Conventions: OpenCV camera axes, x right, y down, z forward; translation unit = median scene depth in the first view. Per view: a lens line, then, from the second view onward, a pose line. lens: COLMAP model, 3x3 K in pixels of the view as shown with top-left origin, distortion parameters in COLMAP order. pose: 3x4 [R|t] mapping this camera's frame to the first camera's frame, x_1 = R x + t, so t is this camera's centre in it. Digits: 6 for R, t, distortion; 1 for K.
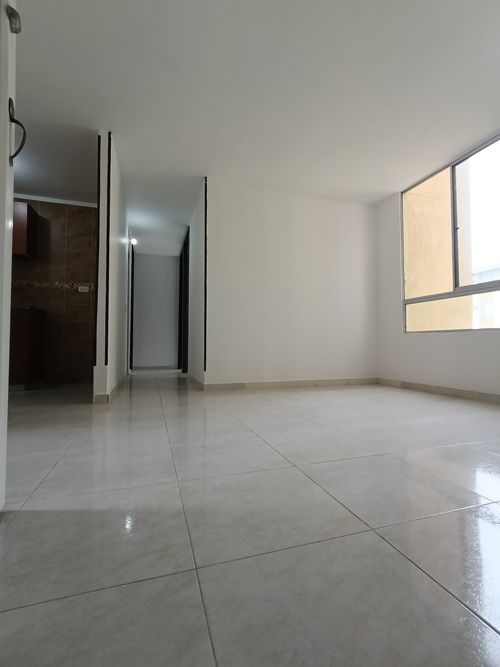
lens RADIAL K [[315.7, 0, 255.9], [0, 315.7, 329.7], [0, 0, 1]] dist [-0.011392, 0.008493]
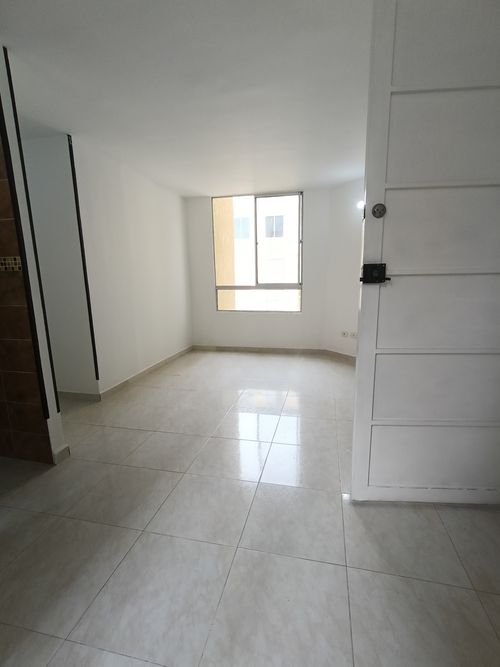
lens RADIAL K [[315.7, 0, 251.9], [0, 315.7, 337.3], [0, 0, 1]] dist [-0.011392, 0.008493]
pose [[0.525873, -0.167117, 0.833984, -0.637251], [-0.030676, 0.976144, 0.214946, -0.187399], [-0.850010, -0.138618, 0.508201, 0.179325]]
